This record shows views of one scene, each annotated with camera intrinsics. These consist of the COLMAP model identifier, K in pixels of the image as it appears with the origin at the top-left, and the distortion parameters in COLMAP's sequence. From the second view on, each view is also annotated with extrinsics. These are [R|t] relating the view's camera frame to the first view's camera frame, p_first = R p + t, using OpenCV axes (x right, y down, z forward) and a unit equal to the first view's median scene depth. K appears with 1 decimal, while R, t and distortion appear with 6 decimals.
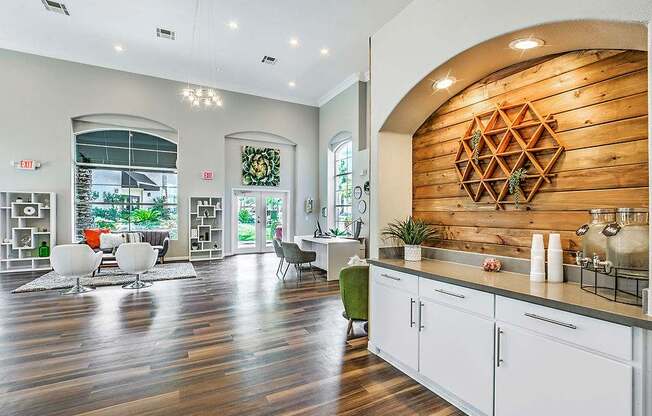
lens RADIAL K [[297.2, 0, 326.0], [0, 297.2, 208.0], [0, 0, 1]] dist [-0.000601, -0.000188]
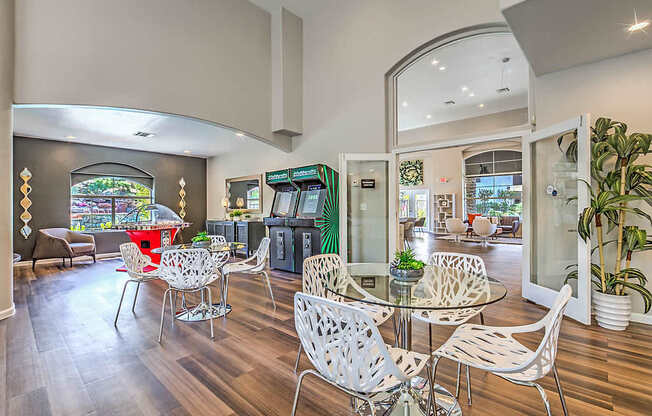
lens RADIAL K [[297.2, 0, 326.0], [0, 297.2, 208.0], [0, 0, 1]] dist [-0.000601, -0.000188]
pose [[0.341676, 0.000030, -0.939818, 0.557646], [0.017426, 0.999828, 0.006367, 0.012138], [0.939656, -0.018553, 0.341617, -0.389459]]
